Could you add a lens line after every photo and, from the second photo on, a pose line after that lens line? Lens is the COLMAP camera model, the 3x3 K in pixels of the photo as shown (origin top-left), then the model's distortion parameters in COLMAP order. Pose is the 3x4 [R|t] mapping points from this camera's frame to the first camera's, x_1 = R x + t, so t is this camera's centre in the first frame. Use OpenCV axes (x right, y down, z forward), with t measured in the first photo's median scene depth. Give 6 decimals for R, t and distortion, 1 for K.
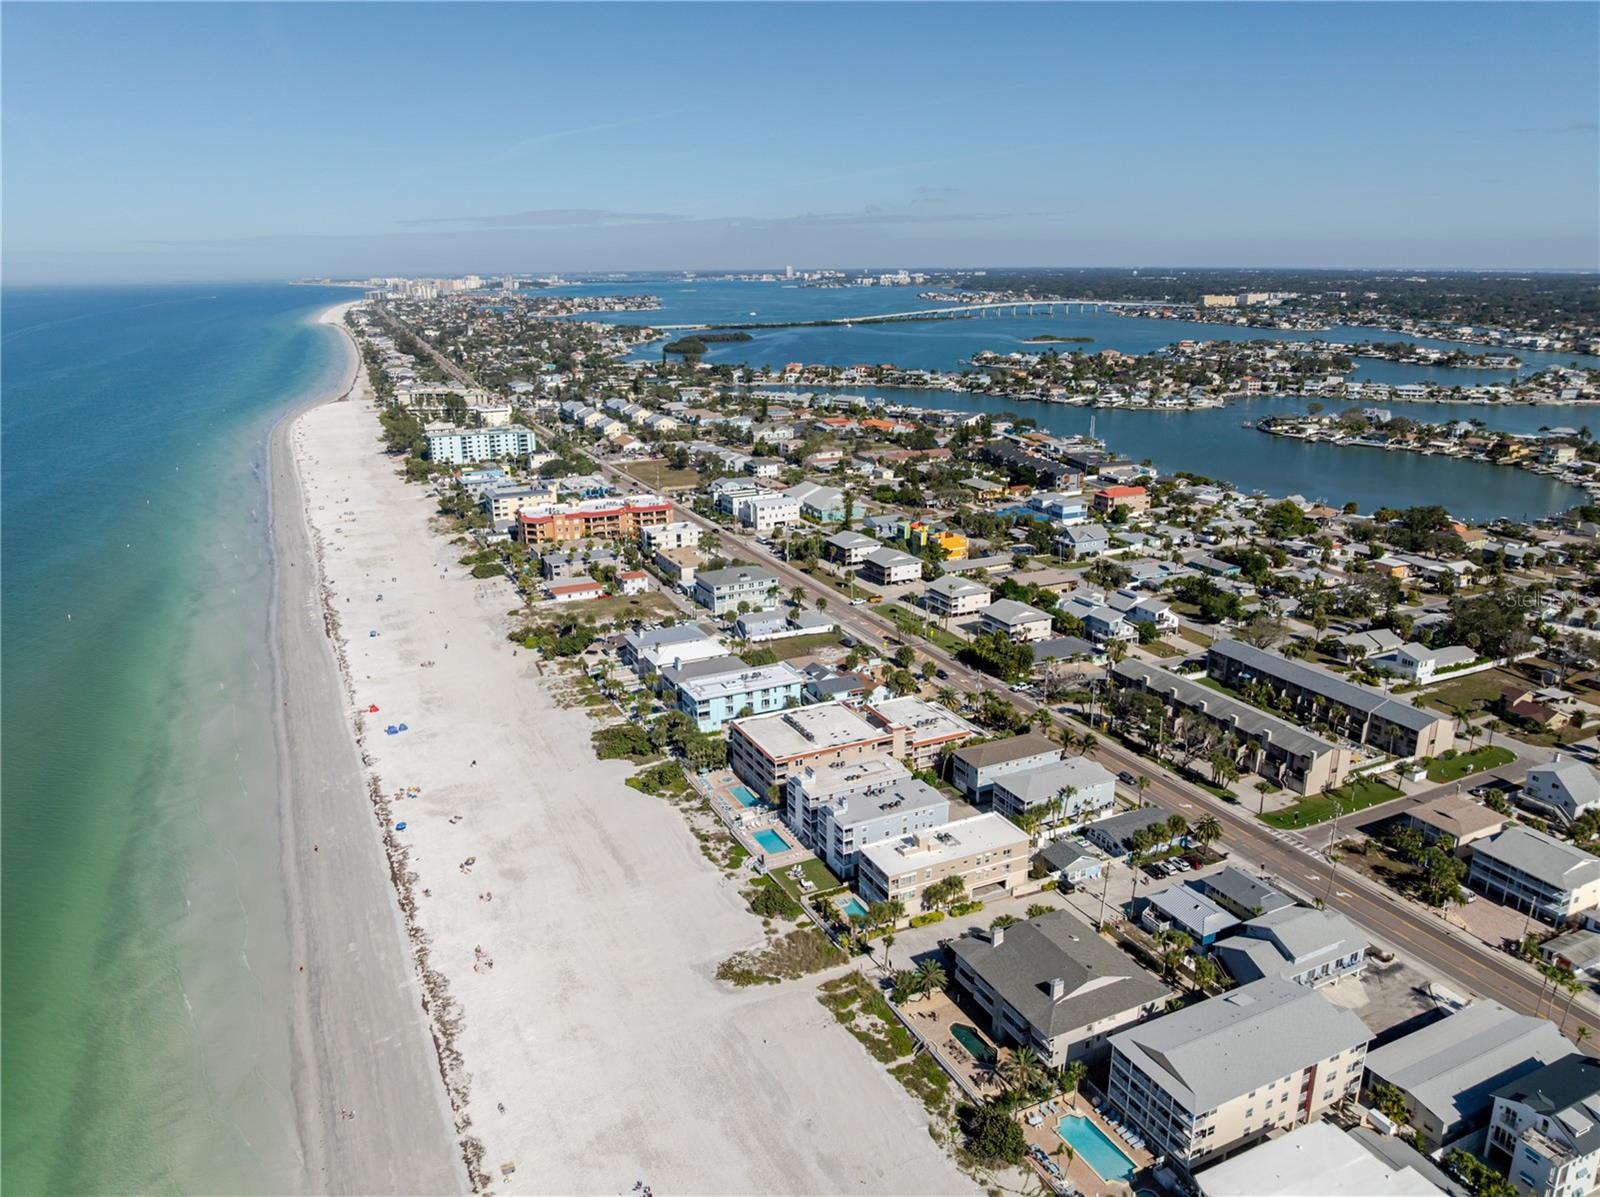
lens RADIAL K [[1126.8, 0, 795.6], [0, 1126.8, 599.1], [0, 0, 1]] dist [-0.028351, -0.013898]
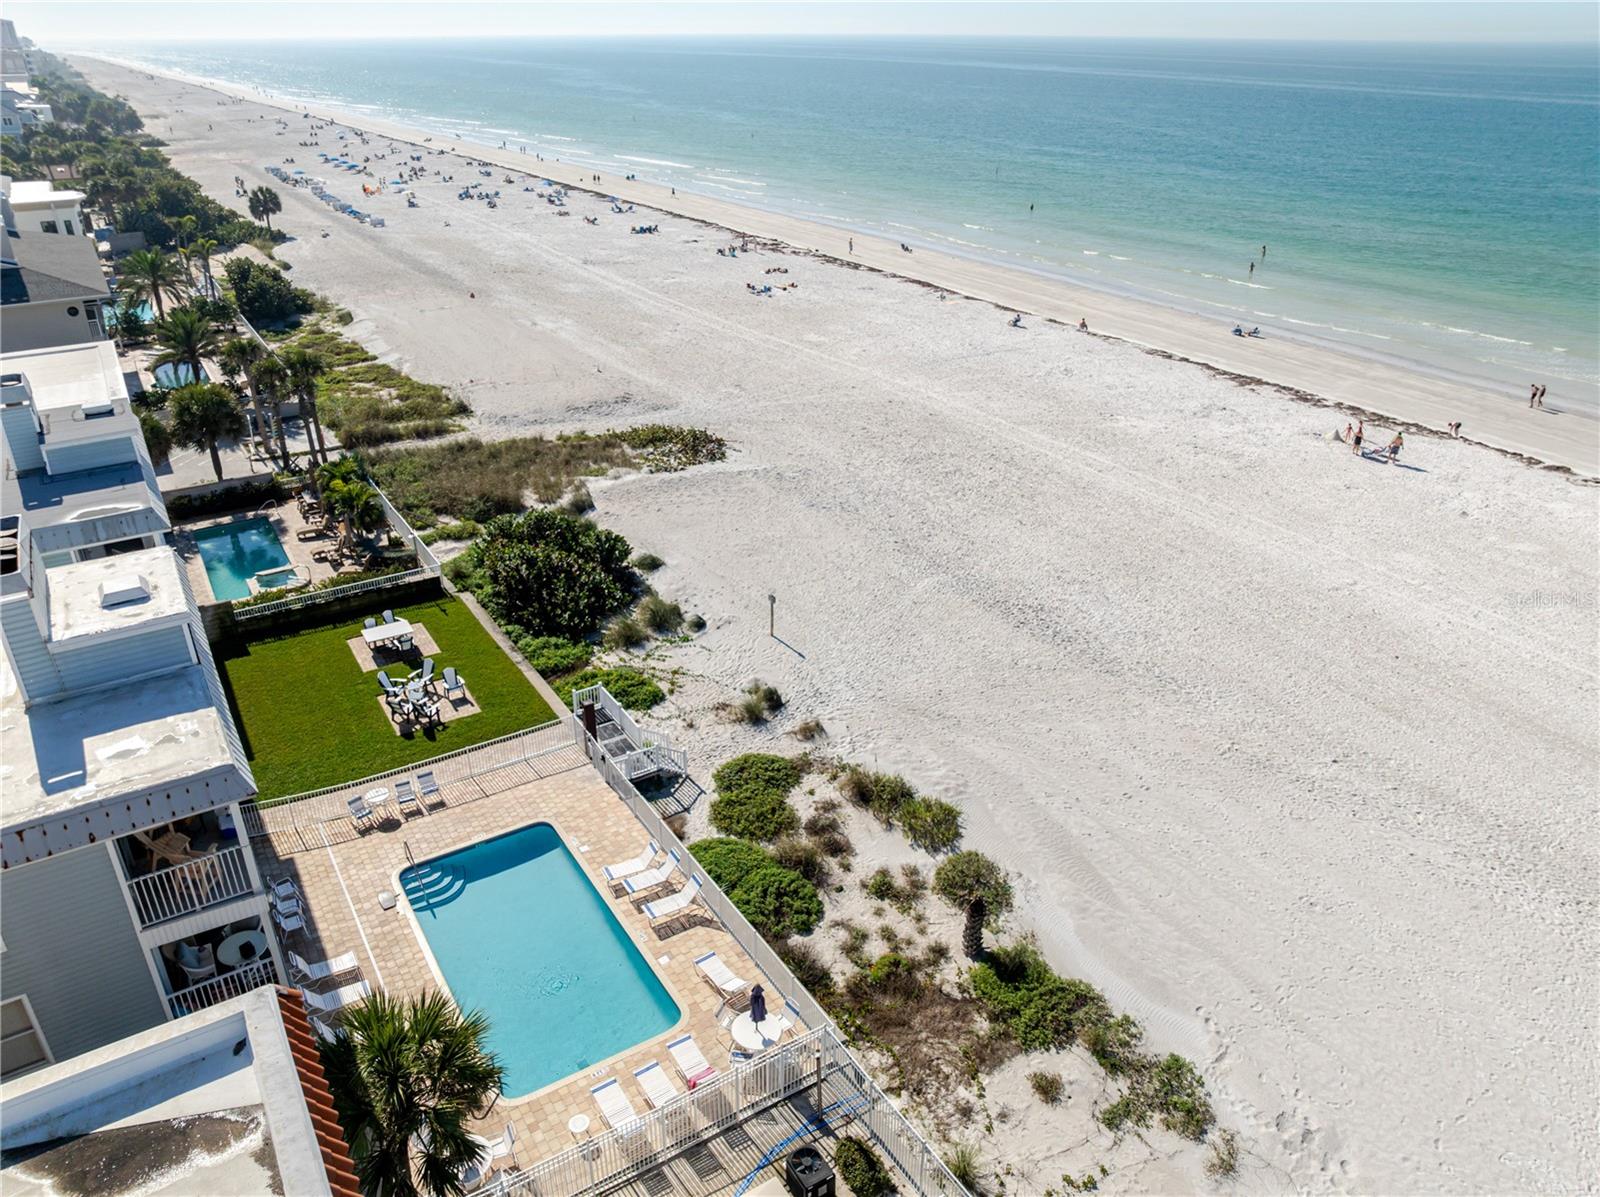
lens RADIAL K [[1126.8, 0, 797.9], [0, 1126.8, 597.2], [0, 0, 1]] dist [-0.028351, -0.013898]
pose [[-0.992893, 0.066128, -0.098945, -0.044250], [-0.020288, 0.725185, 0.688255, 0.088733], [0.117266, 0.685371, -0.718690, 1.077457]]
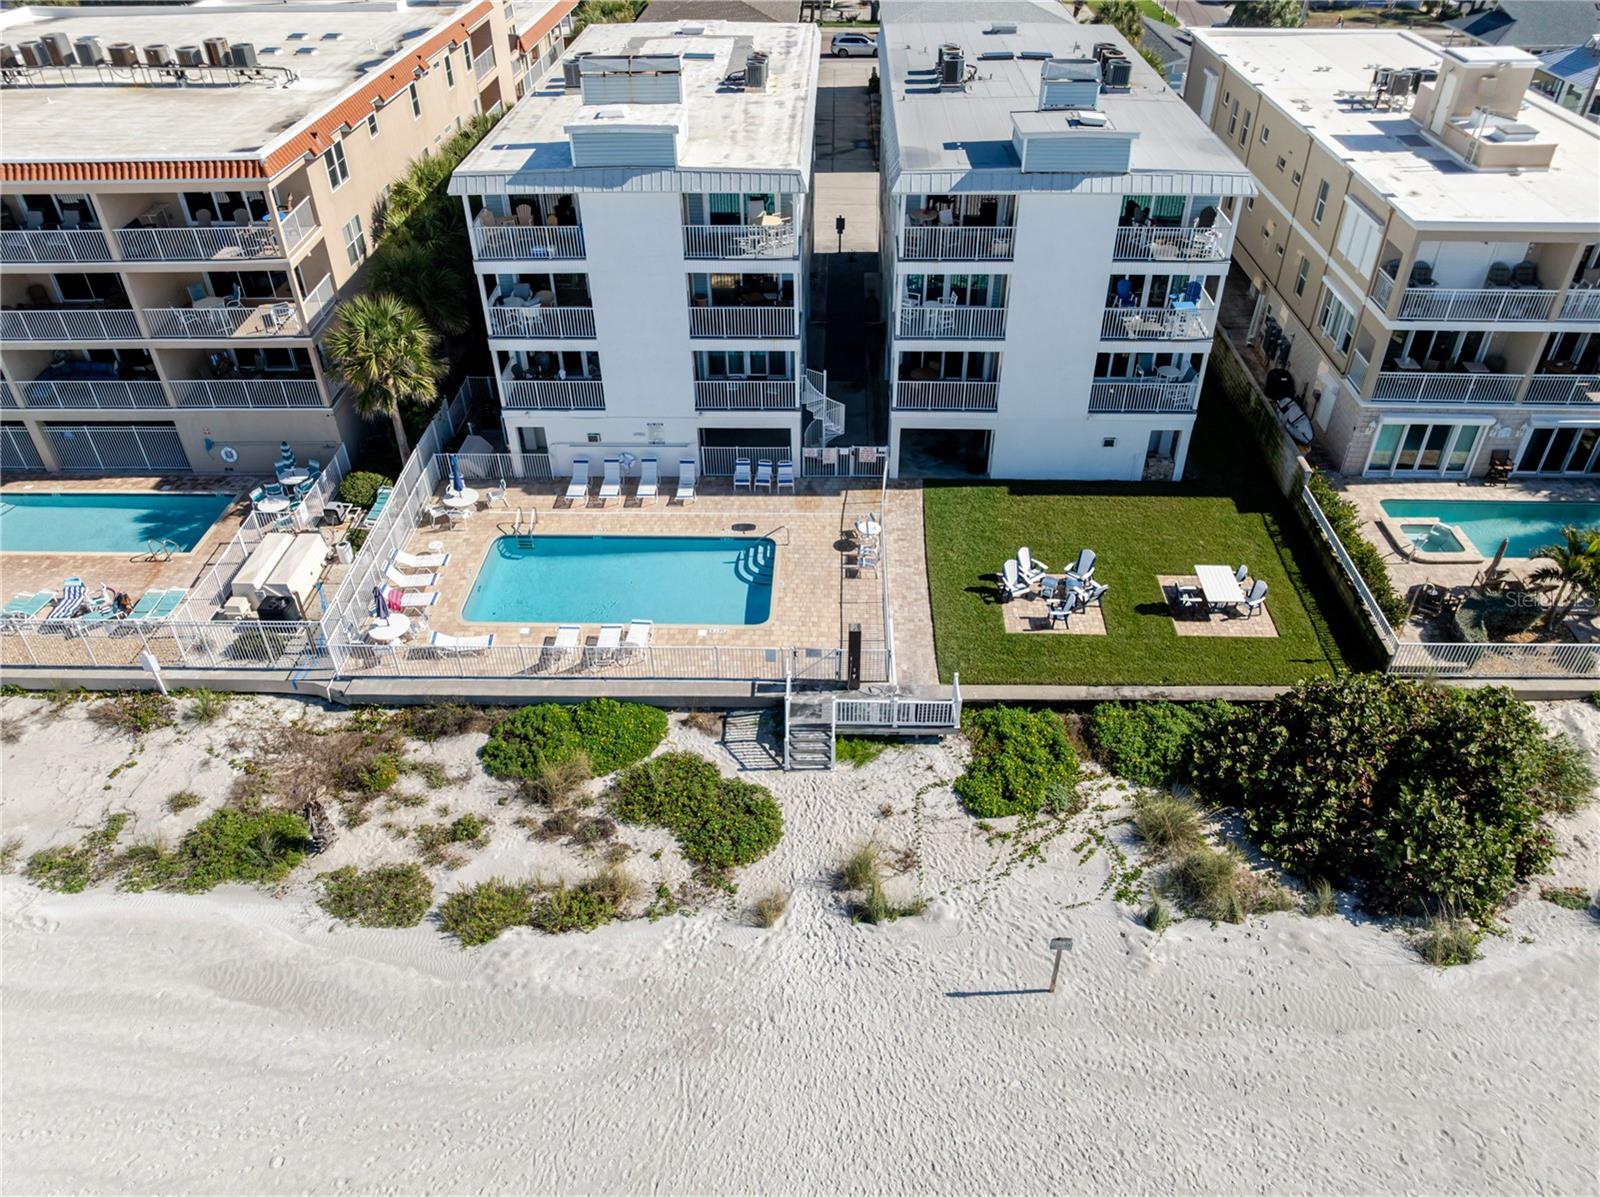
lens RADIAL K [[1126.8, 0, 800.3], [0, 1126.8, 605.2], [0, 0, 1]] dist [-0.028351, -0.013898]
pose [[0.456028, -0.542125, 0.705790, -0.128725], [0.260924, 0.839647, 0.476353, 0.147341], [-0.850857, -0.033073, 0.524356, 0.894684]]
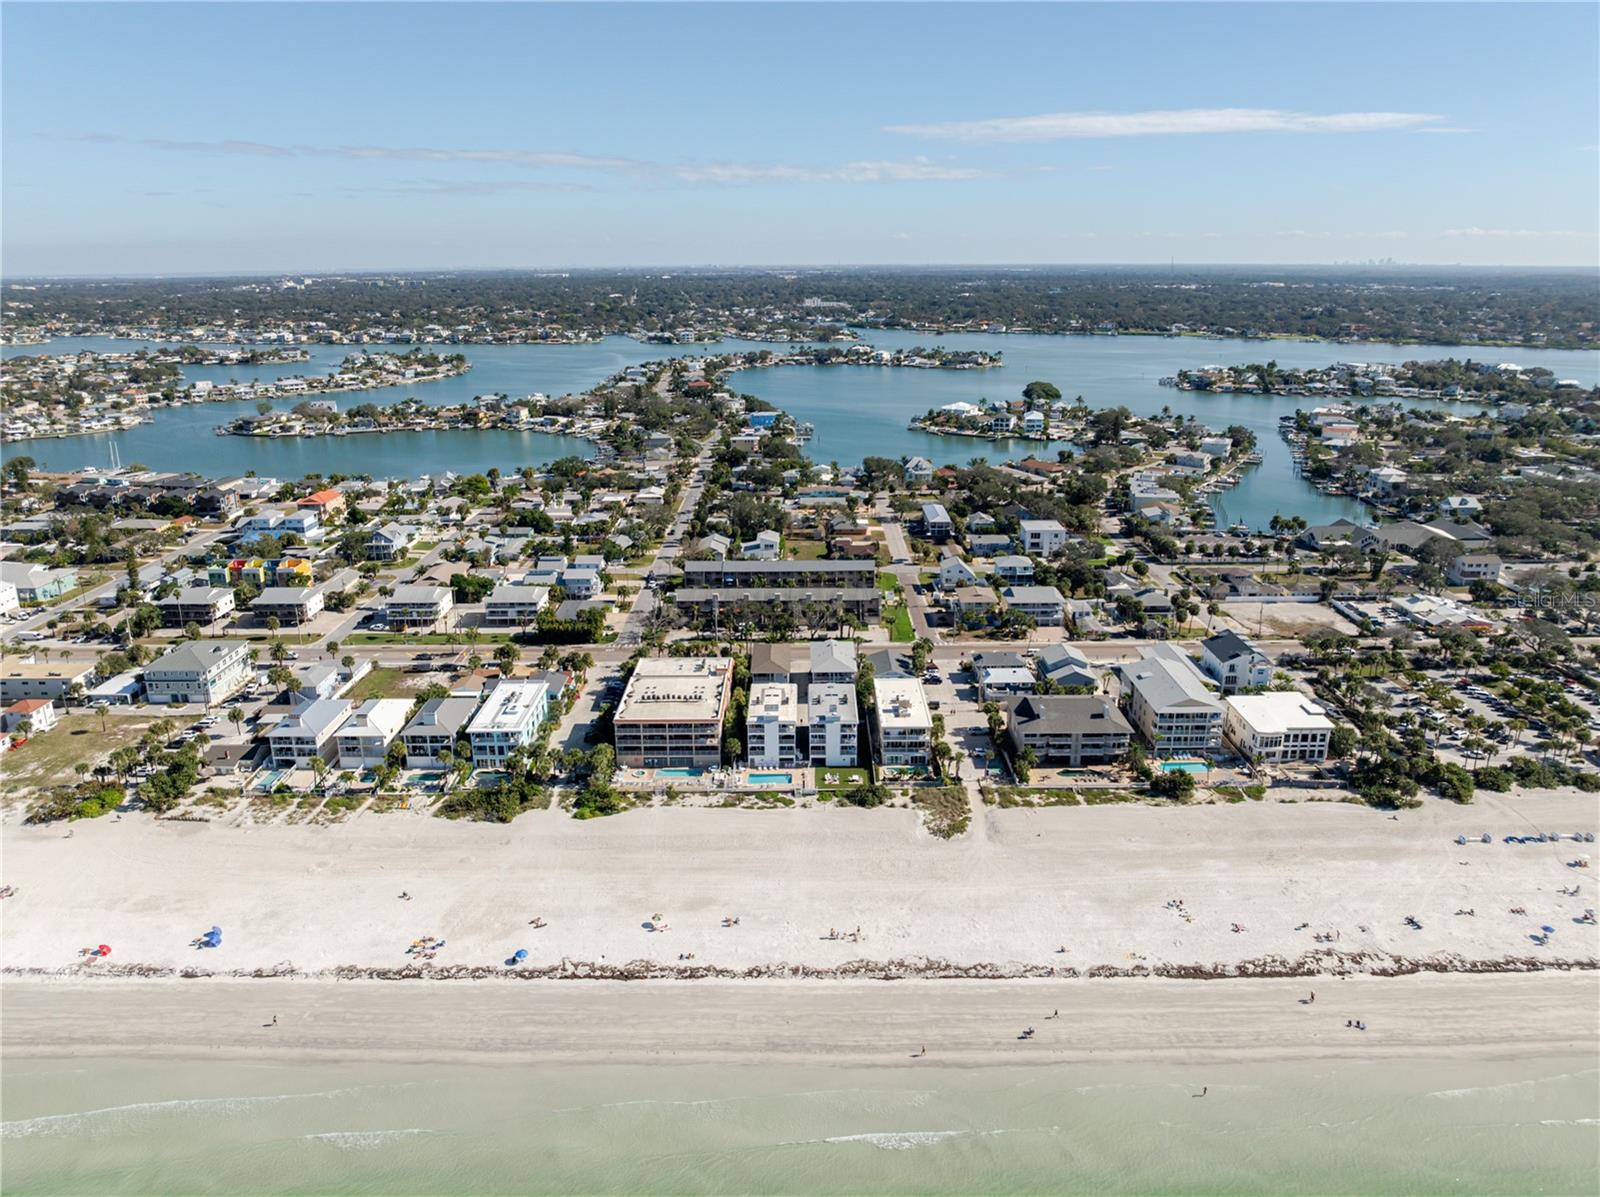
lens RADIAL K [[1126.8, 0, 797.1], [0, 1126.8, 602.0], [0, 0, 1]] dist [-0.028351, -0.013898]
pose [[0.430506, -0.256772, 0.865294, -0.931666], [0.259414, 0.953431, 0.153861, -0.116178], [-0.864505, 0.158231, 0.477068, 0.419395]]
